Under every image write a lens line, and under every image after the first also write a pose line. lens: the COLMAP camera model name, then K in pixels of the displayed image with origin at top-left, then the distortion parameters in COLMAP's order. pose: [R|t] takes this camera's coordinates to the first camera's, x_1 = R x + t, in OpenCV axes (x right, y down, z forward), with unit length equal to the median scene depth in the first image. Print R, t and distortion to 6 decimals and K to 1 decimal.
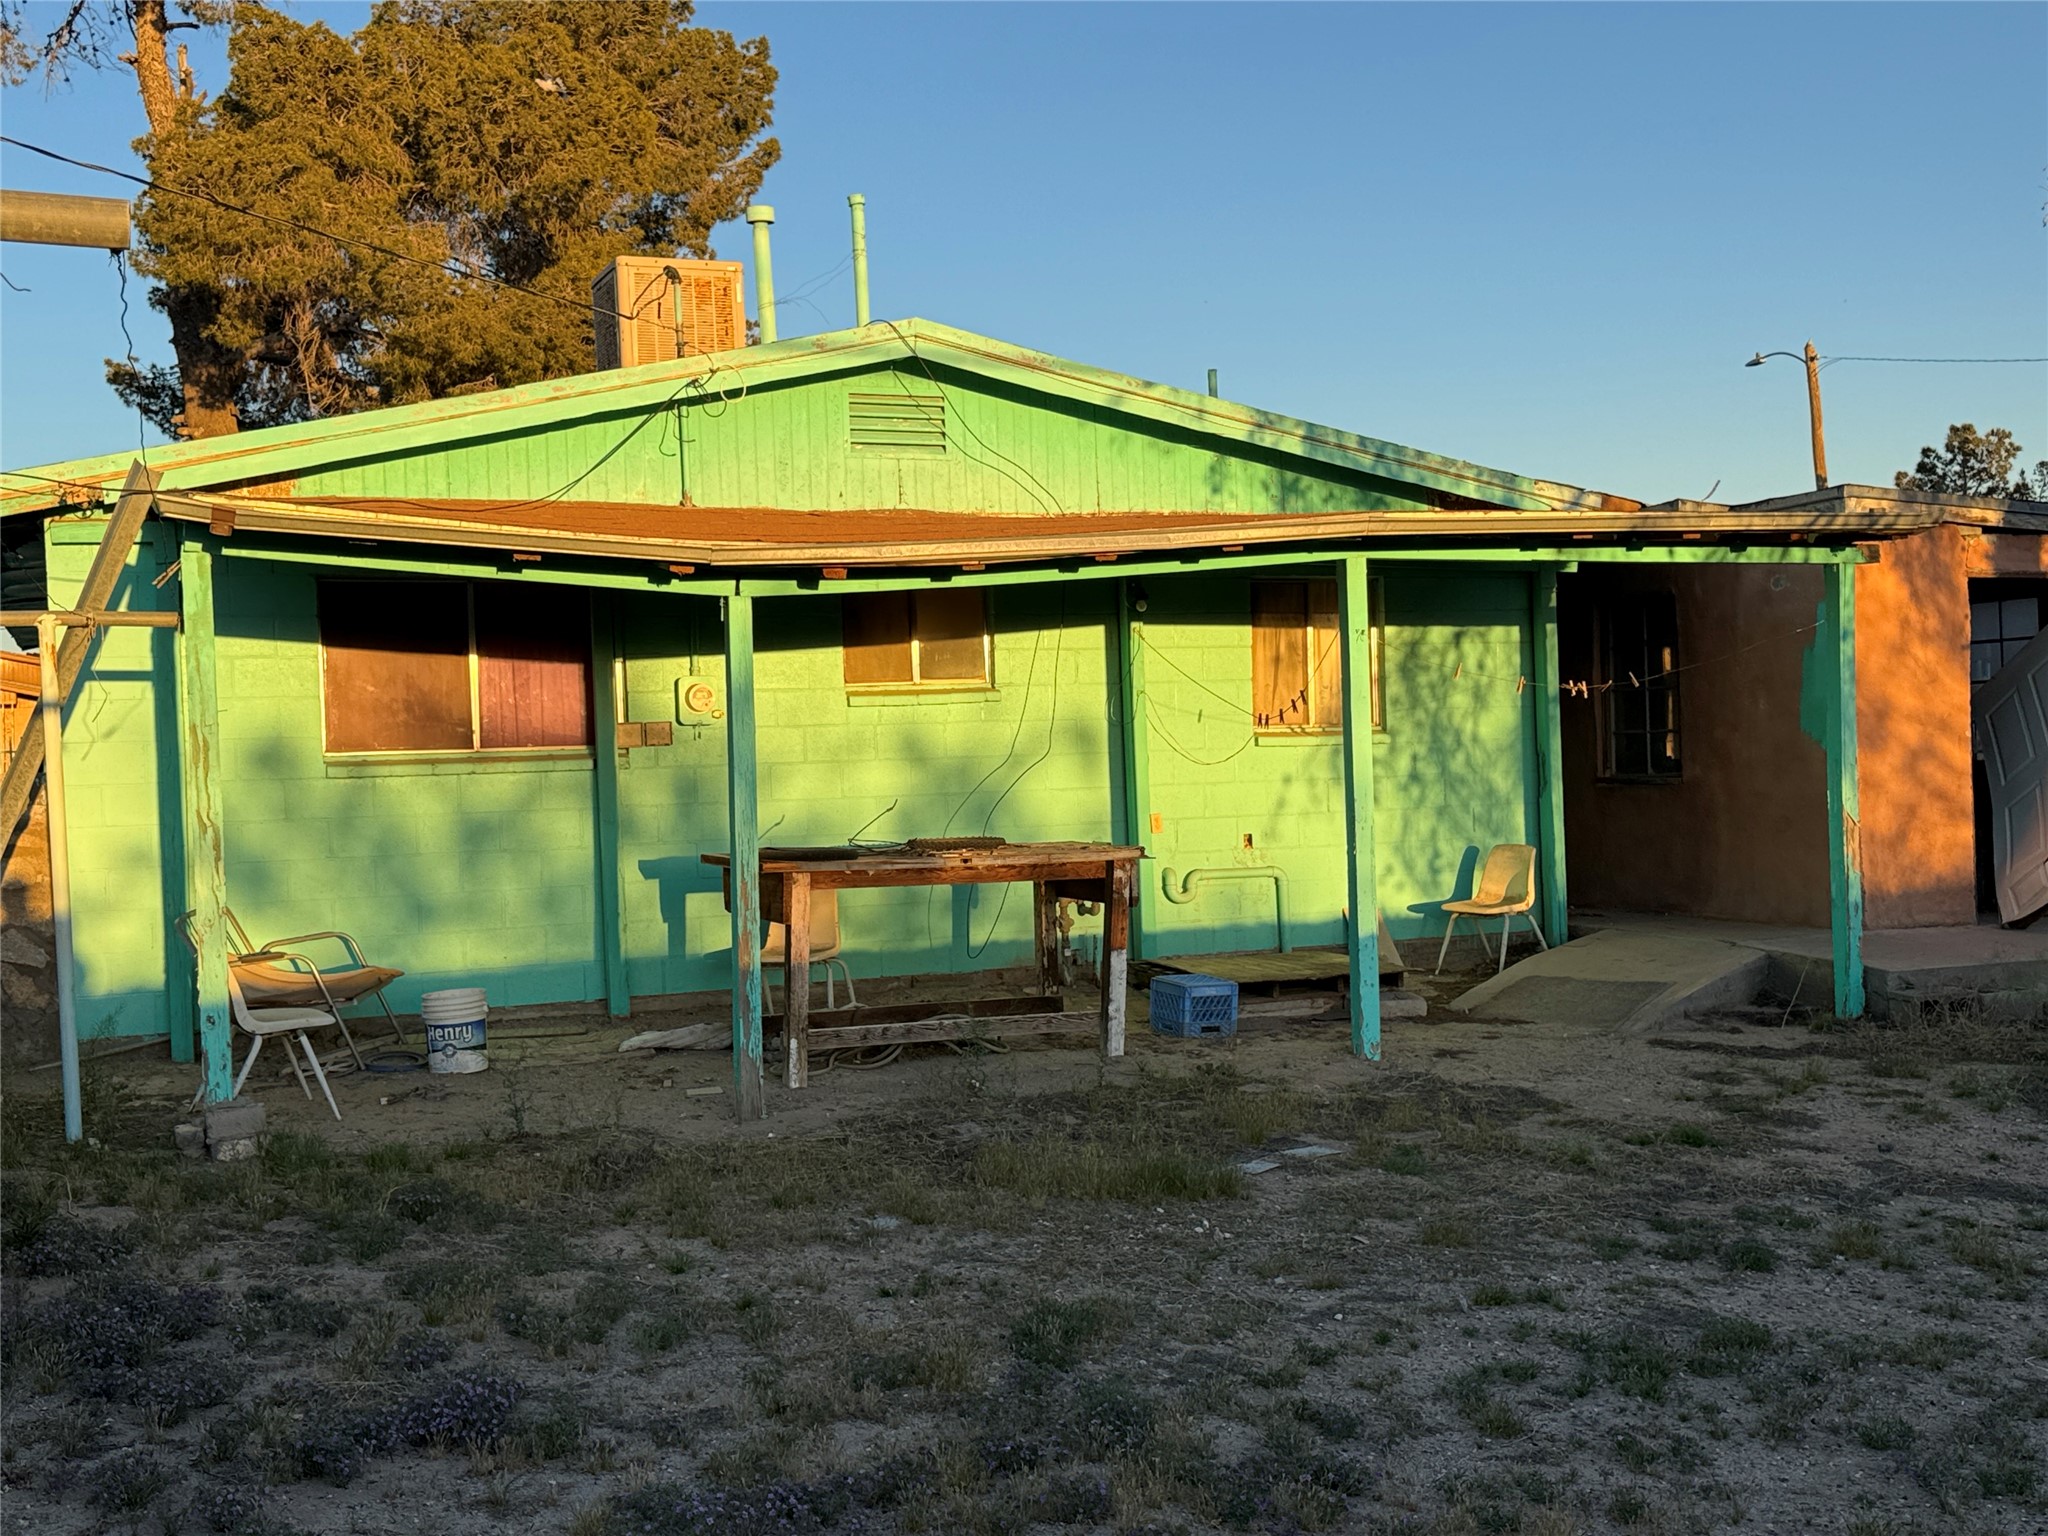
lens RADIAL K [[2174.3, 0, 1014.4], [0, 2174.3, 736.7], [0, 0, 1]] dist [0.077082, 0.000000]
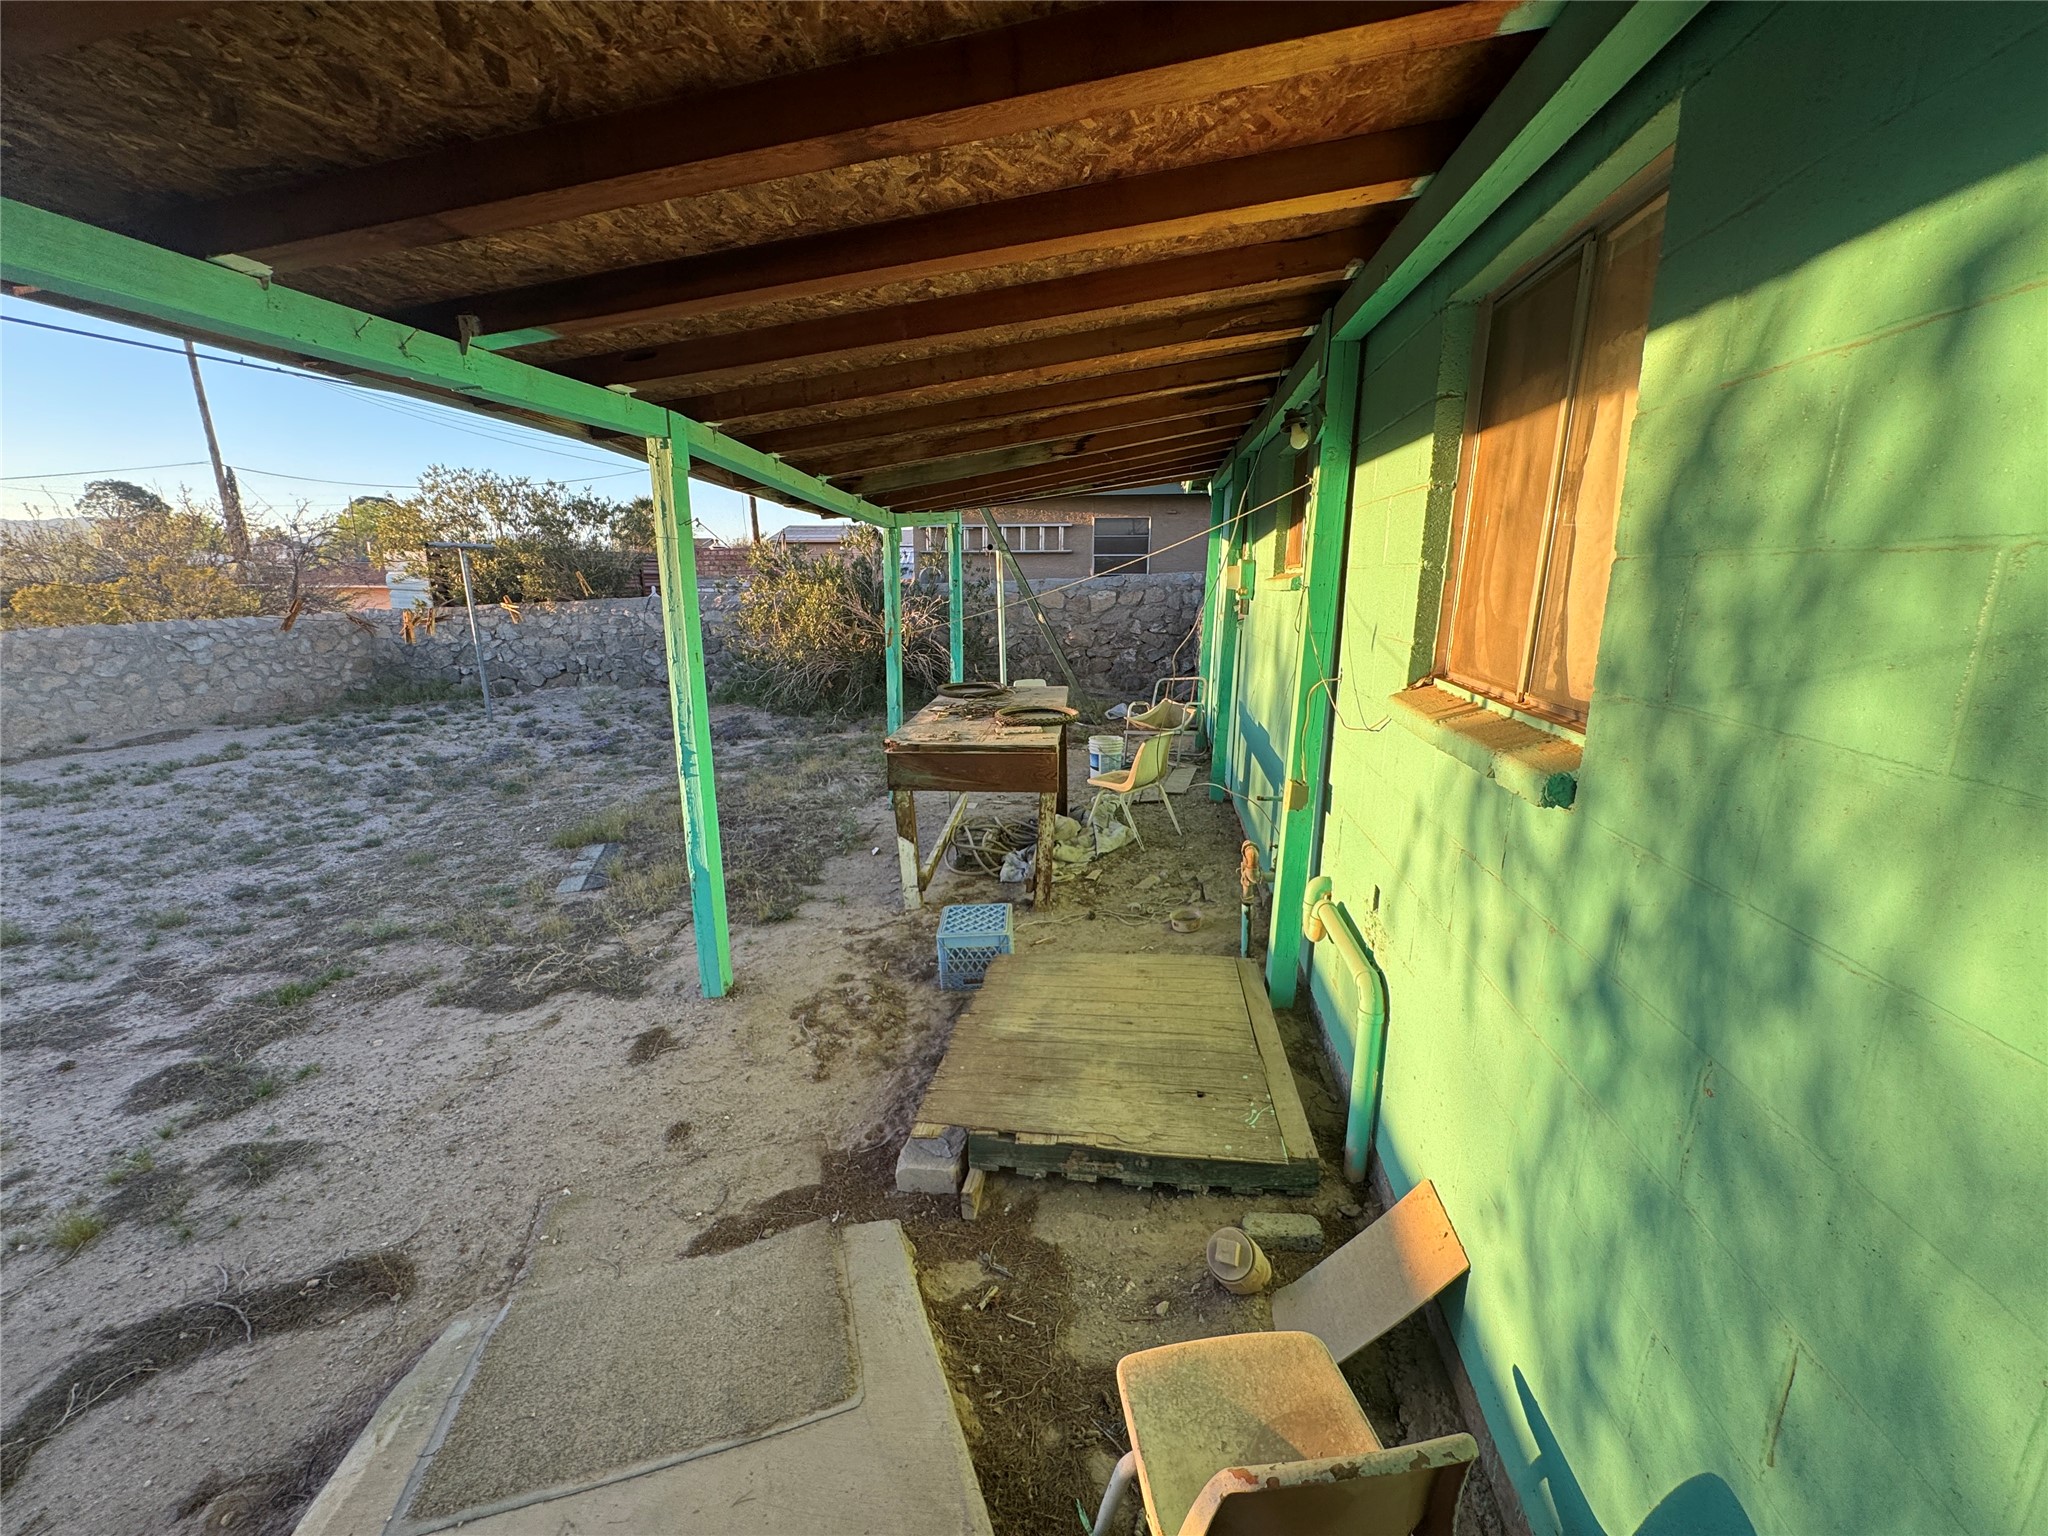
lens RADIAL K [[814.5, 0, 1029.0], [0, 814.5, 763.1], [0, 0, 1]] dist [-0.000498, -0.000303]
pose [[-0.495847, 0.226591, -0.838327, 0.355252], [0.008555, 0.966586, 0.256198, -0.037227], [0.868368, 0.119863, -0.481218, 1.221231]]
